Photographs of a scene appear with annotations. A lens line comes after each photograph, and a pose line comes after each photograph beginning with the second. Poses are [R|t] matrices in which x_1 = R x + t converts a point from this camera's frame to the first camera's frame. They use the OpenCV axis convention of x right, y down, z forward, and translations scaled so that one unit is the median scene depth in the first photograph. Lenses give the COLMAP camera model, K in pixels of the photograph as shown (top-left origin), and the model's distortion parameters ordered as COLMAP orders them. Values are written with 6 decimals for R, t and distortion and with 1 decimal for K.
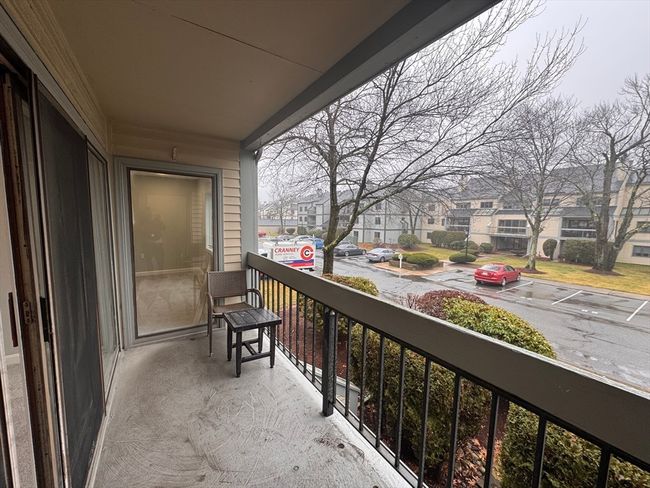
lens RADIAL K [[261.2, 0, 324.9], [0, 261.2, 245.5], [0, 0, 1]] dist [-0.002356, 0.001303]
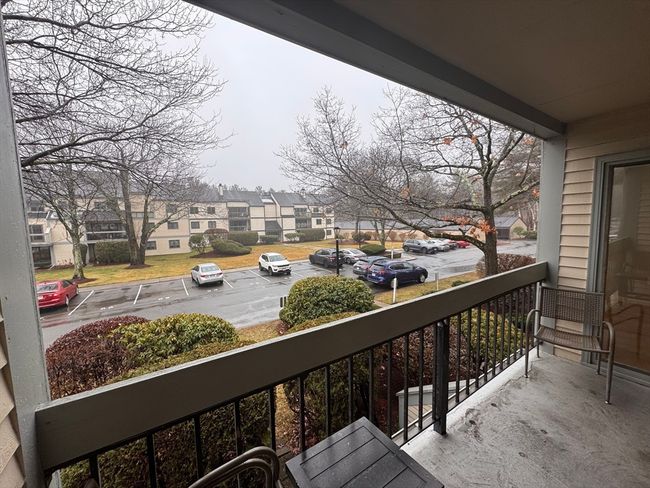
lens RADIAL K [[261.2, 0, 324.0], [0, 261.2, 245.4], [0, 0, 1]] dist [-0.002356, 0.001303]
pose [[0.015780, -0.117212, 0.992982, -0.083136], [0.129694, 0.984955, 0.114204, -0.017325], [-0.991429, 0.126981, 0.030744, 0.127050]]
